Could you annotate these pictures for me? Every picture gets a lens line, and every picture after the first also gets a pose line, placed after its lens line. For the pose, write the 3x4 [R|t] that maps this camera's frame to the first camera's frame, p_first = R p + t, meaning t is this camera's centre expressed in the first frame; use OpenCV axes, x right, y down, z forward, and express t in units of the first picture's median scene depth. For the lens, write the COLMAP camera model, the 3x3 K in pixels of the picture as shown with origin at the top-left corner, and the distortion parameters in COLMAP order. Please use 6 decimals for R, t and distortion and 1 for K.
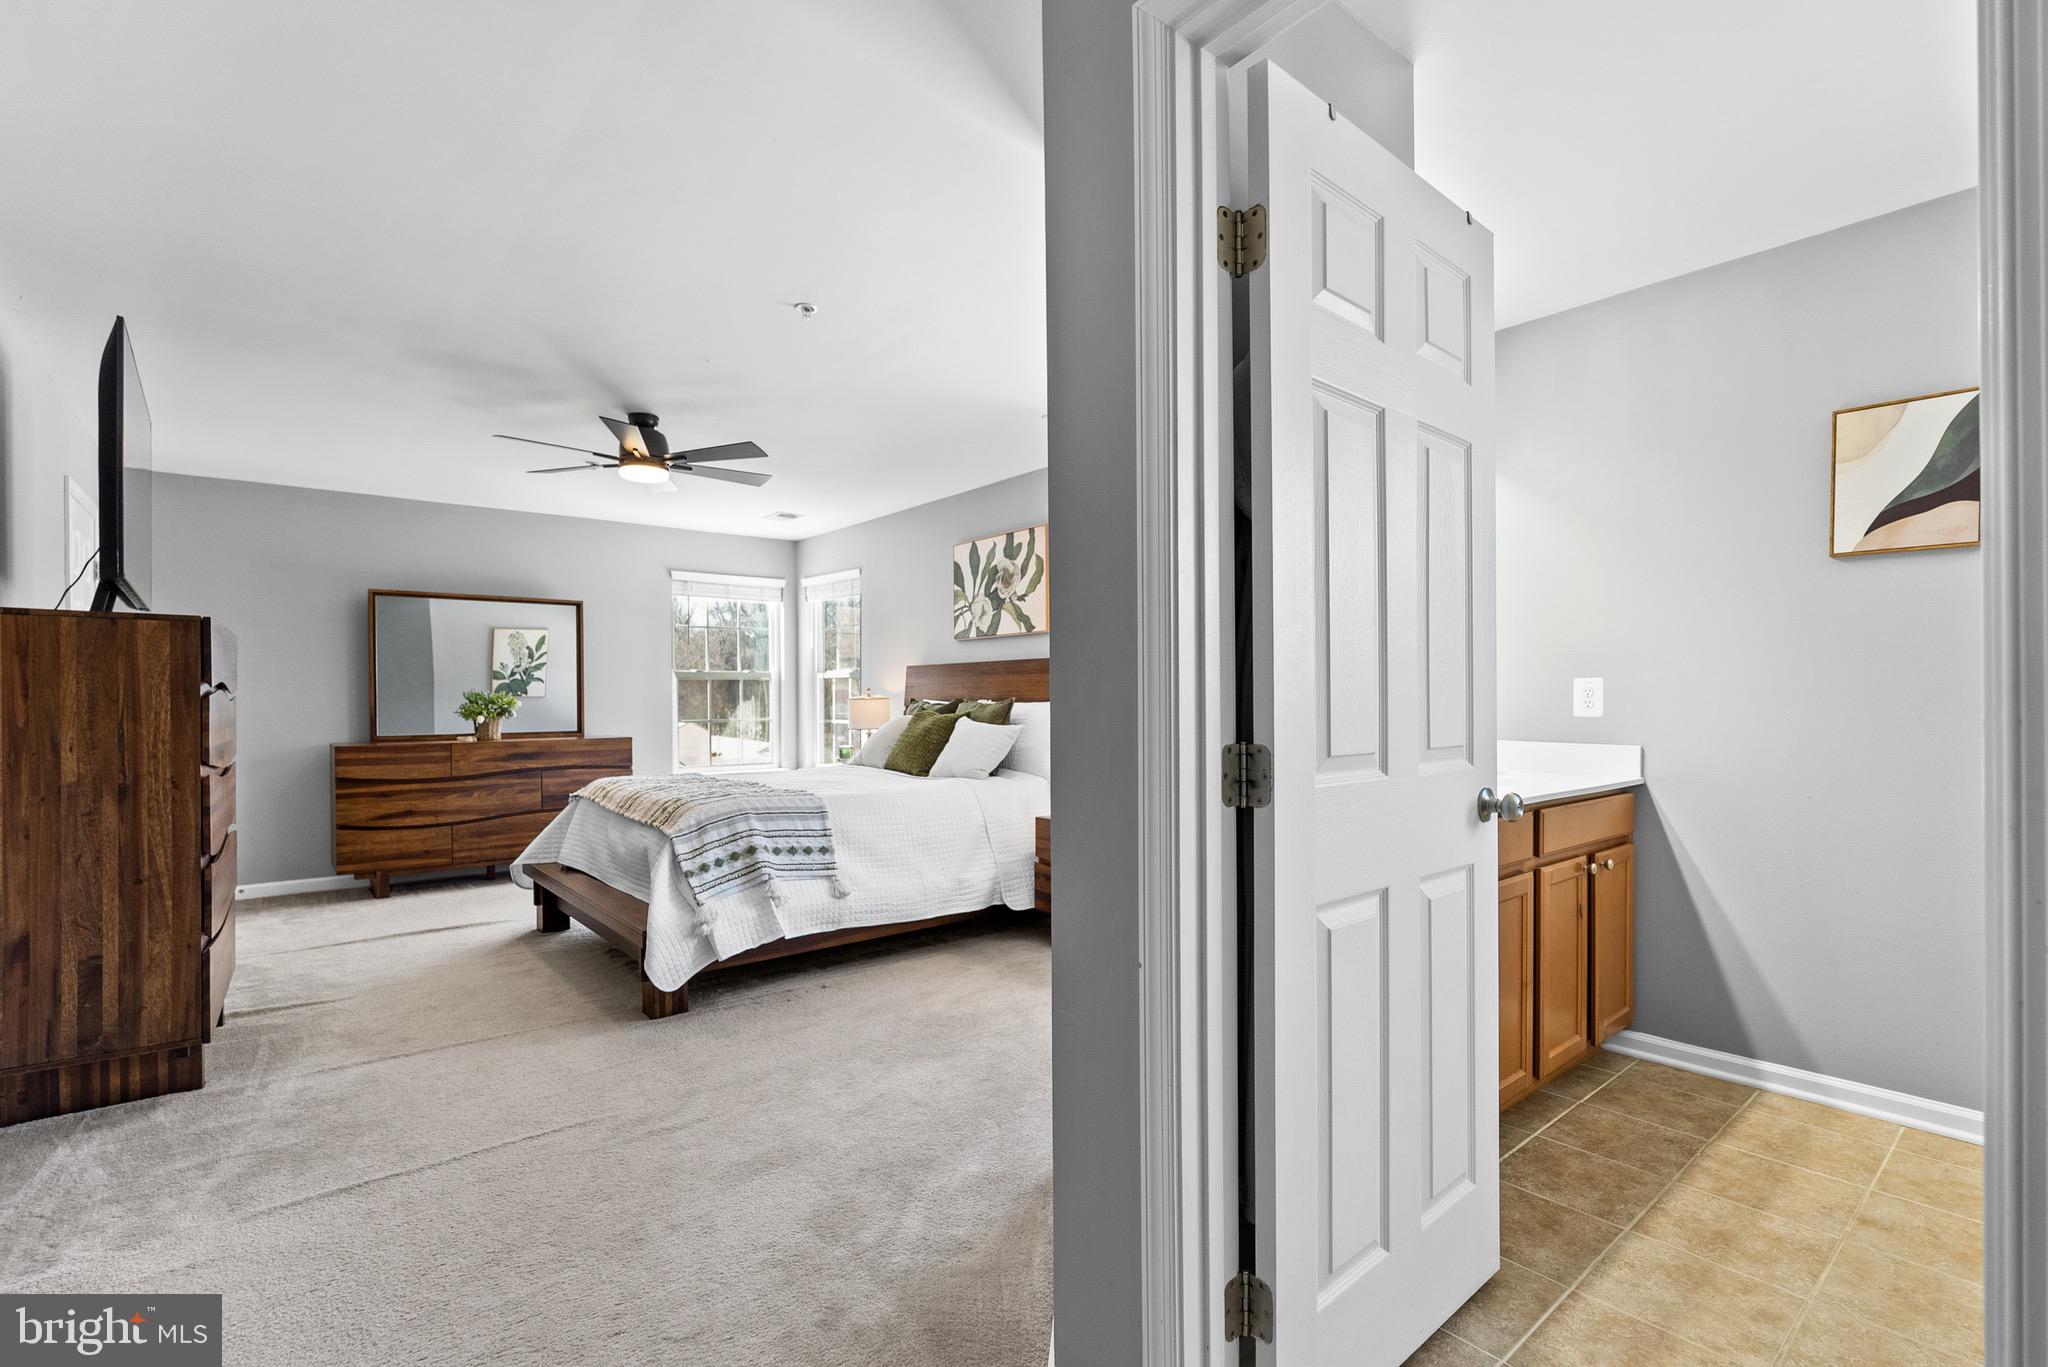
lens RADIAL K [[921.1, 0, 1024.0], [0, 921.1, 683.5], [0, 0, 1]] dist [-0.007164, 0.000031]
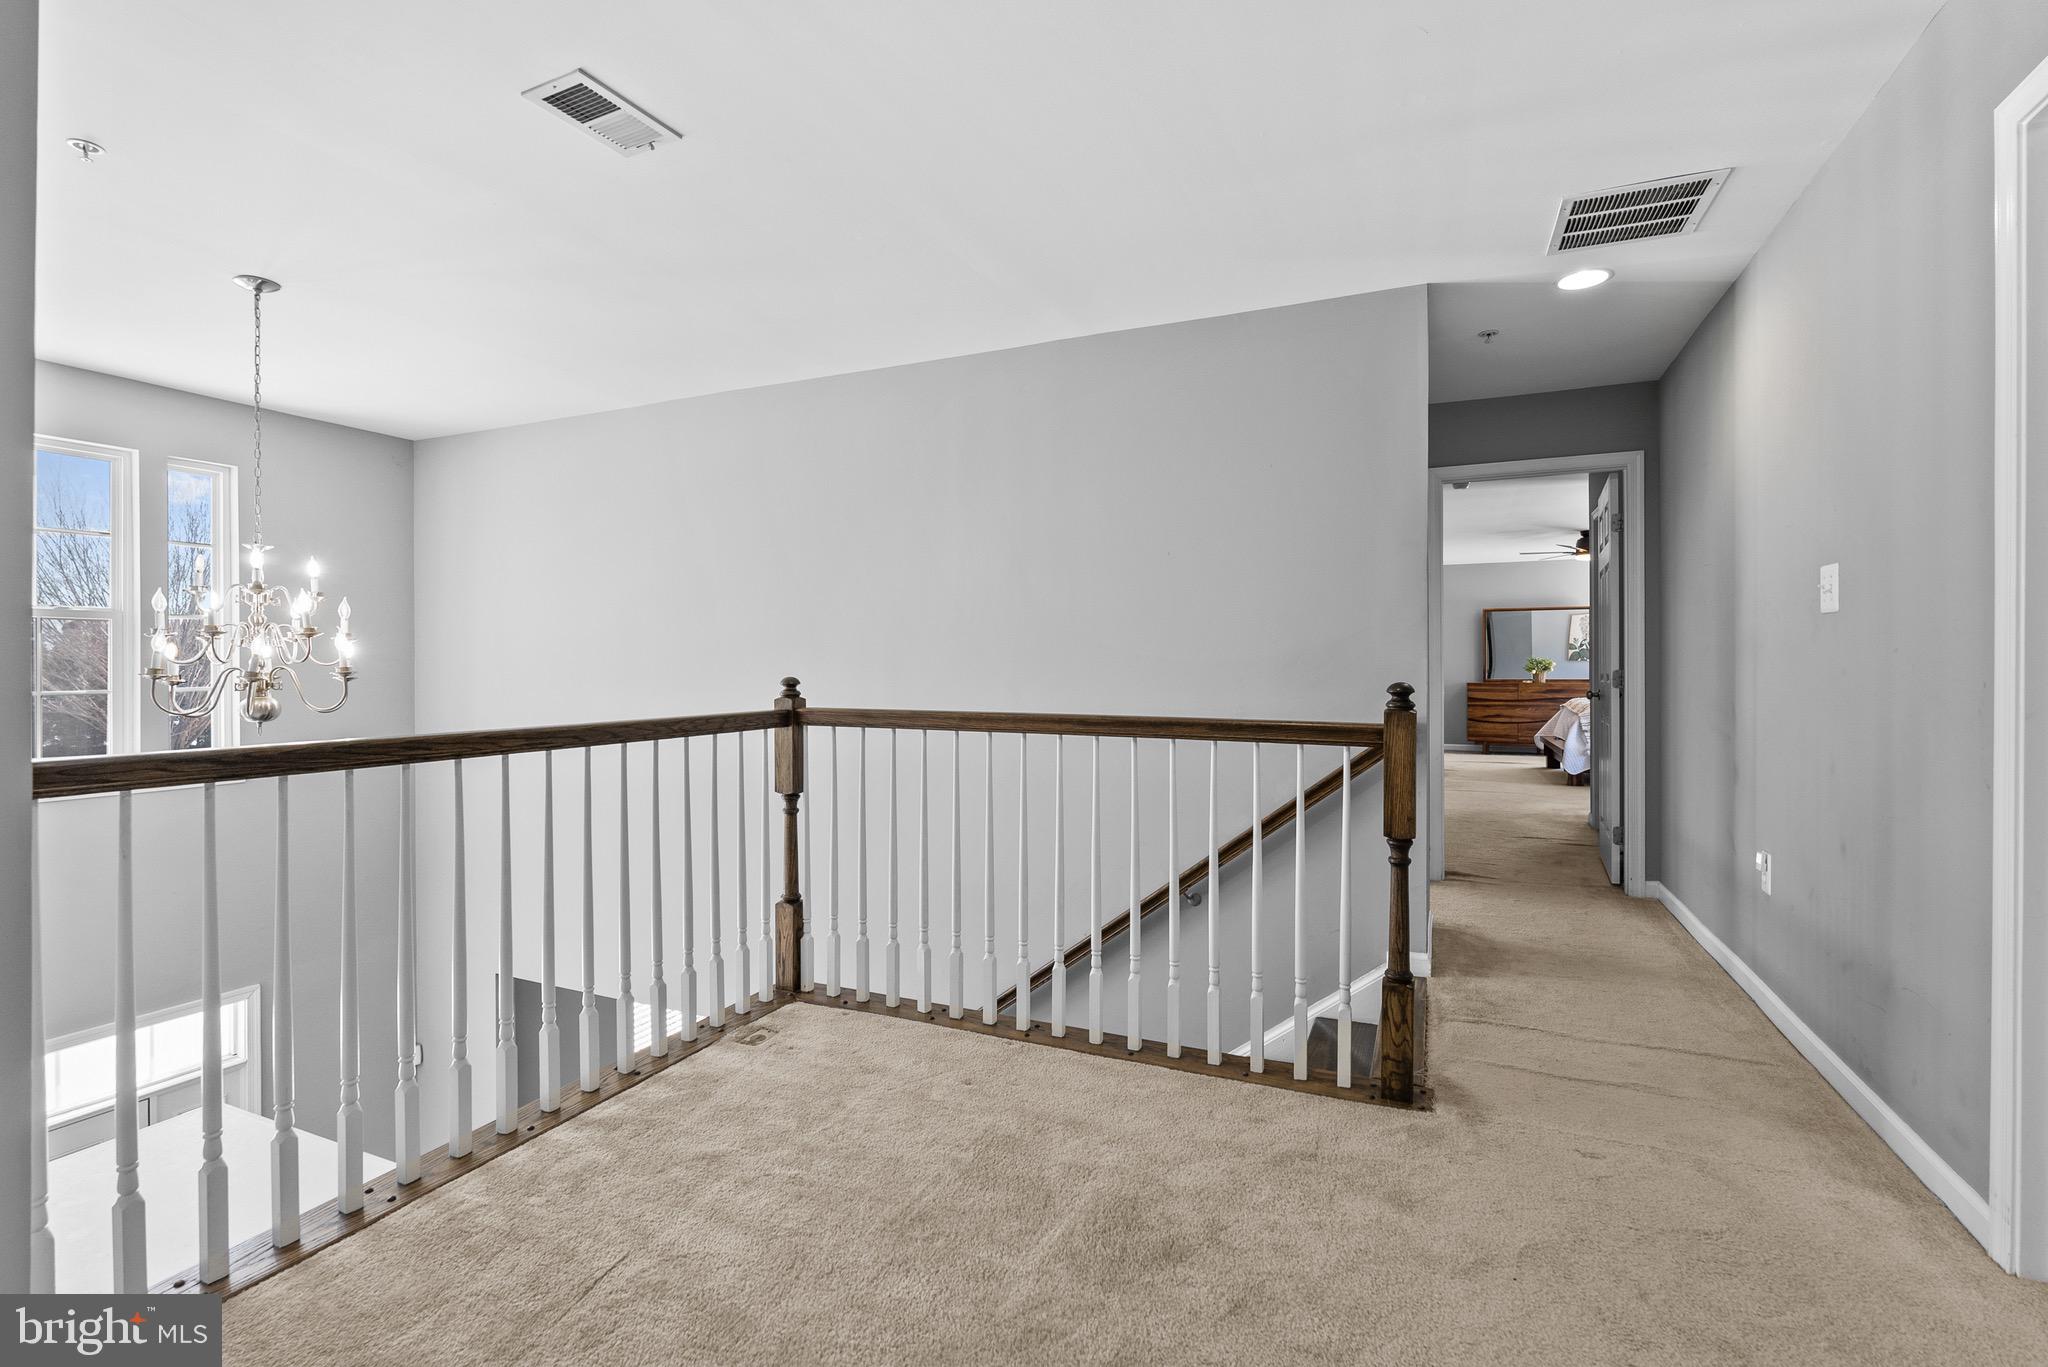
lens RADIAL K [[921.1, 0, 1024.0], [0, 921.1, 683.5], [0, 0, 1]] dist [-0.007164, 0.000031]
pose [[0.429684, 0.020674, -0.902743, 0.743478], [0.014809, 0.999442, 0.029937, -0.011612], [0.902858, -0.026232, 0.429138, -0.861556]]
